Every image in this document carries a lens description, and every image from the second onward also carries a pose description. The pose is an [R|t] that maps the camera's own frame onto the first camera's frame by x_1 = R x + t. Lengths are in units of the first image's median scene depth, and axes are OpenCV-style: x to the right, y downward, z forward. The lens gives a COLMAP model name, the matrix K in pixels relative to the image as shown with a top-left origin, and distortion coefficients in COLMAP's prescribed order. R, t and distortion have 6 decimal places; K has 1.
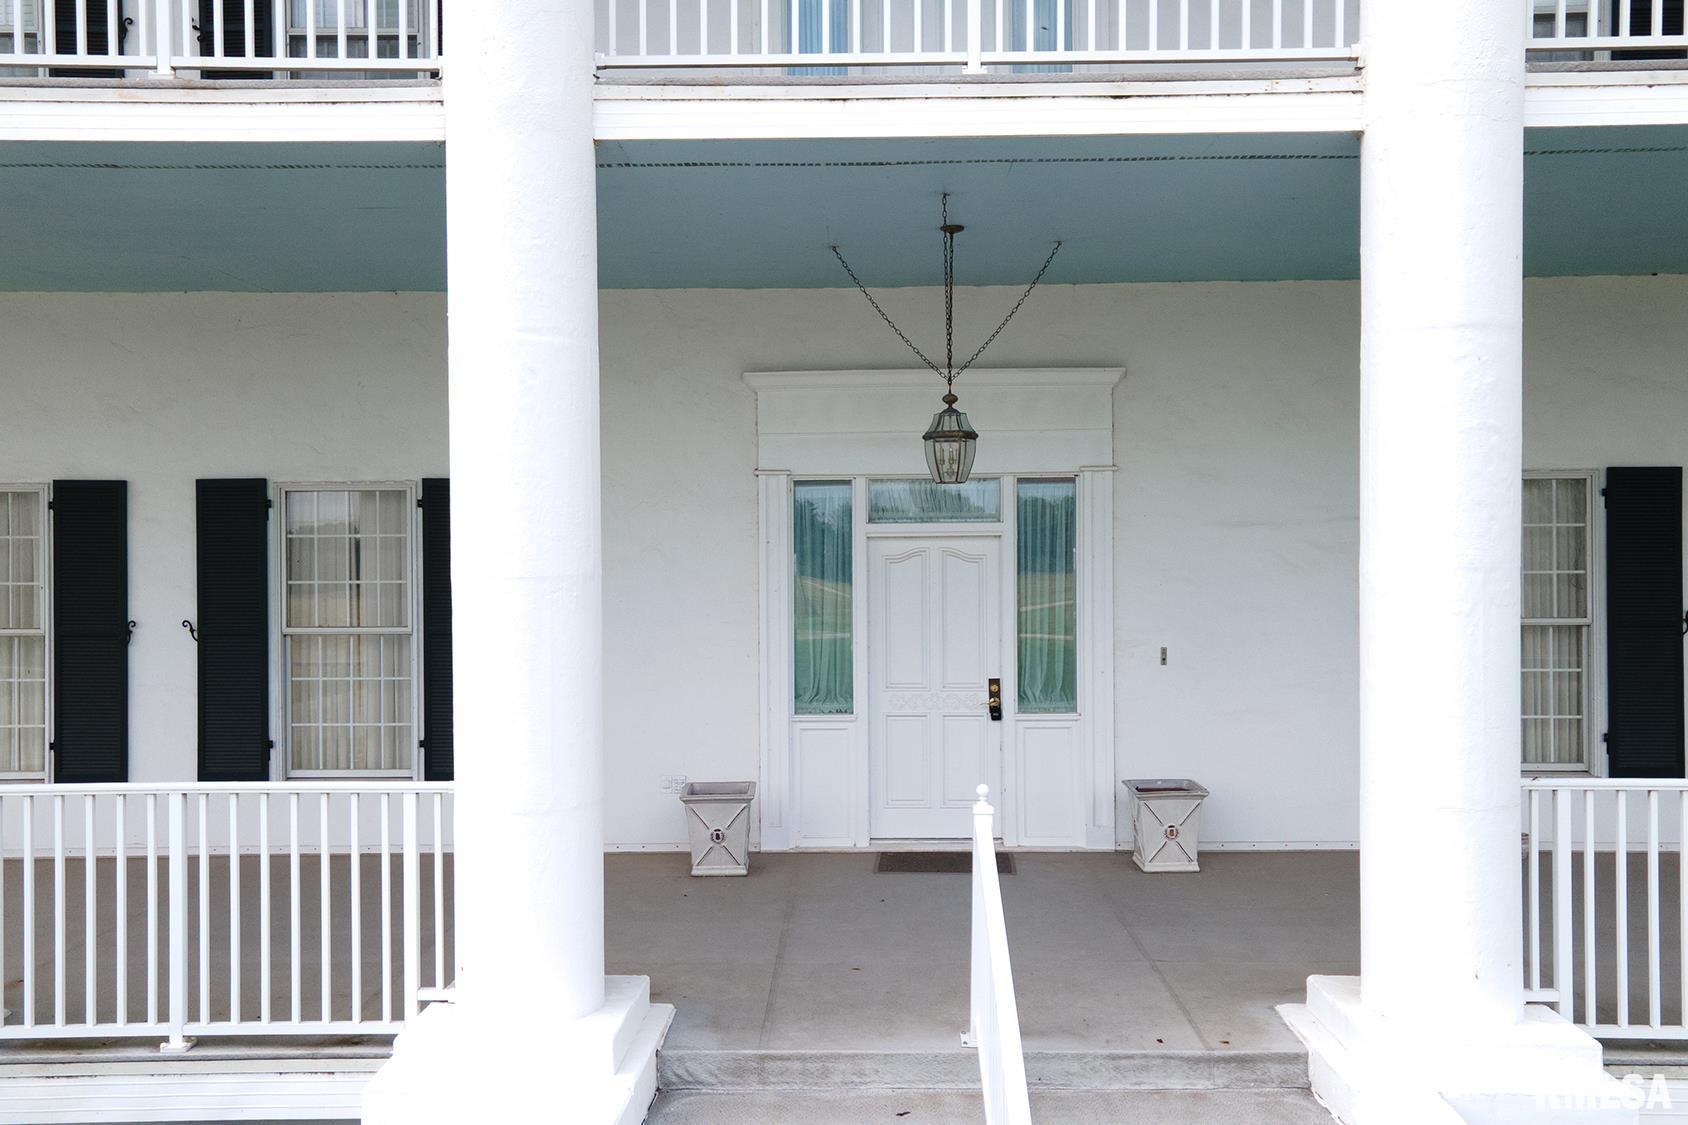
lens RADIAL K [[1466.4, 0, 844.0], [0, 1466.4, 562.5], [0, 0, 1]] dist [-0.006851, 0.093833]
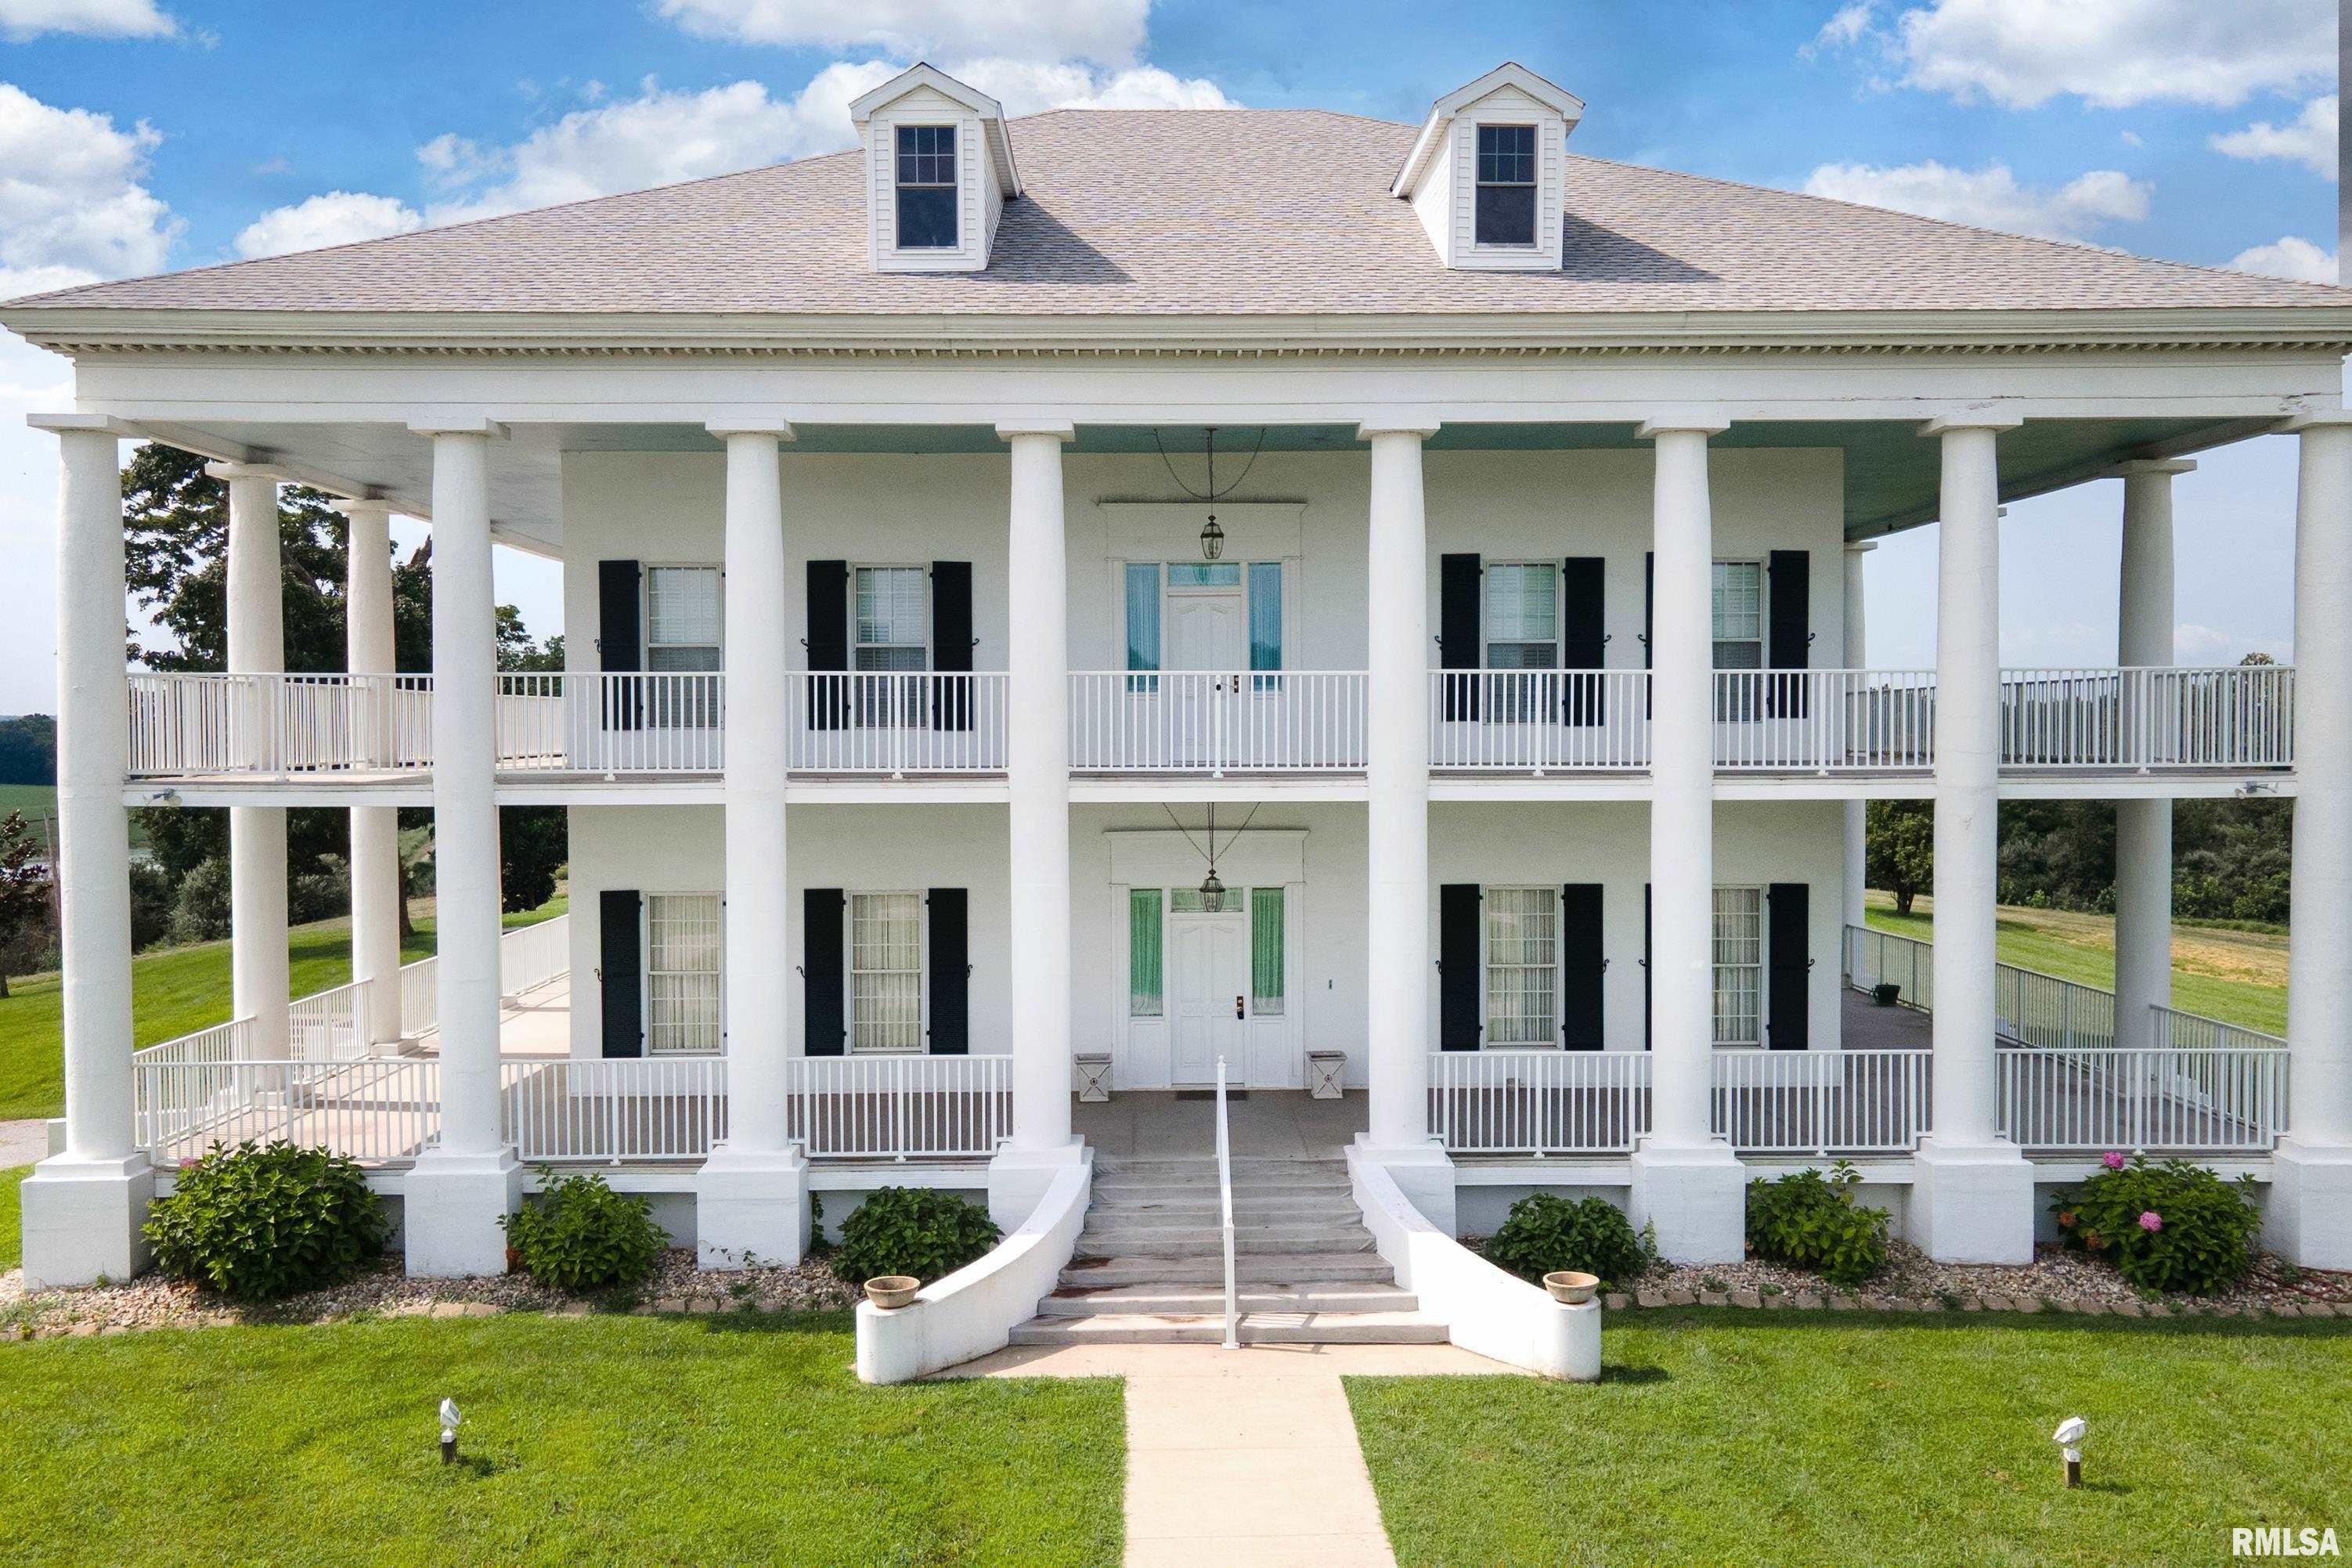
lens RADIAL K [[2043.1, 0, 1176.0], [0, 2043.1, 784.0], [0, 0, 1]] dist [-0.006851, 0.093833]
pose [[0.999472, 0.000664, 0.032483, -0.067115], [-0.001420, 0.999728, 0.023268, -0.272470], [-0.032458, -0.023302, 0.999201, -1.711661]]
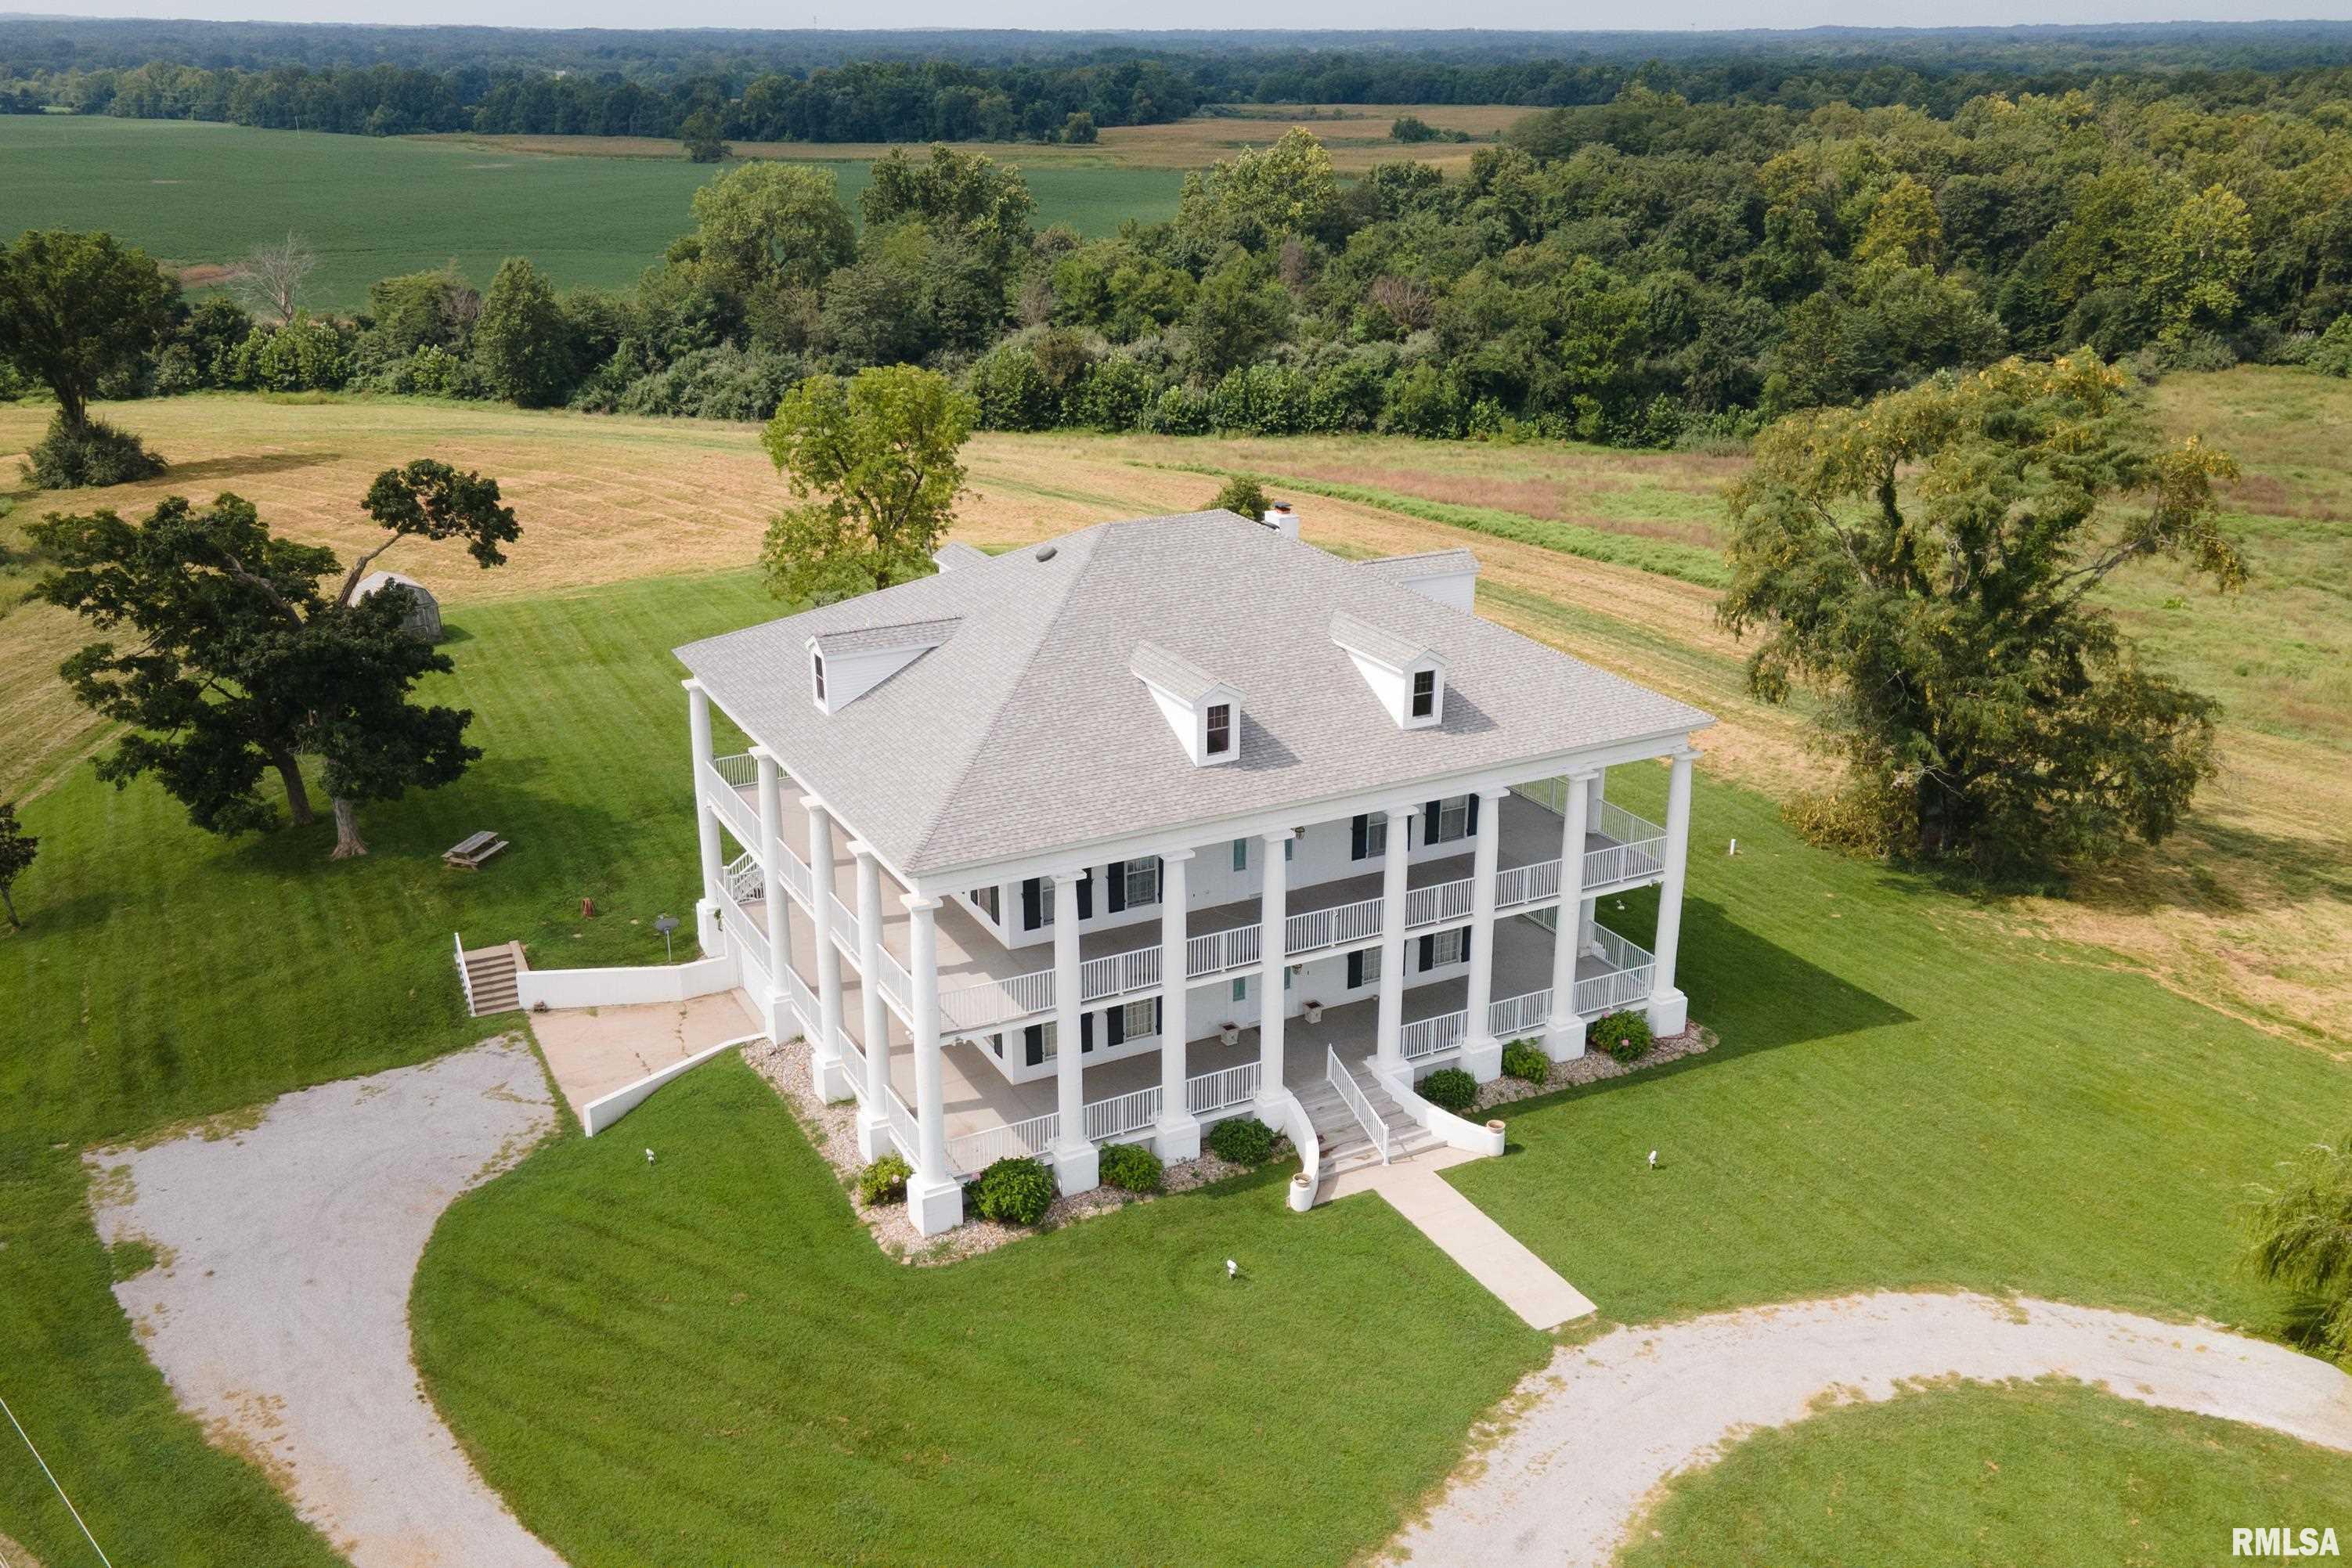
lens RADIAL K [[2033.2, 0, 1176.0], [0, 2033.2, 784.0], [0, 0, 1]] dist [0.046830, -0.014620]
pose [[0.878938, -0.158203, 0.449933, -3.027202], [-0.002710, 0.941711, 0.336413, -2.739792], [-0.476928, -0.296906, 0.827277, -4.002614]]
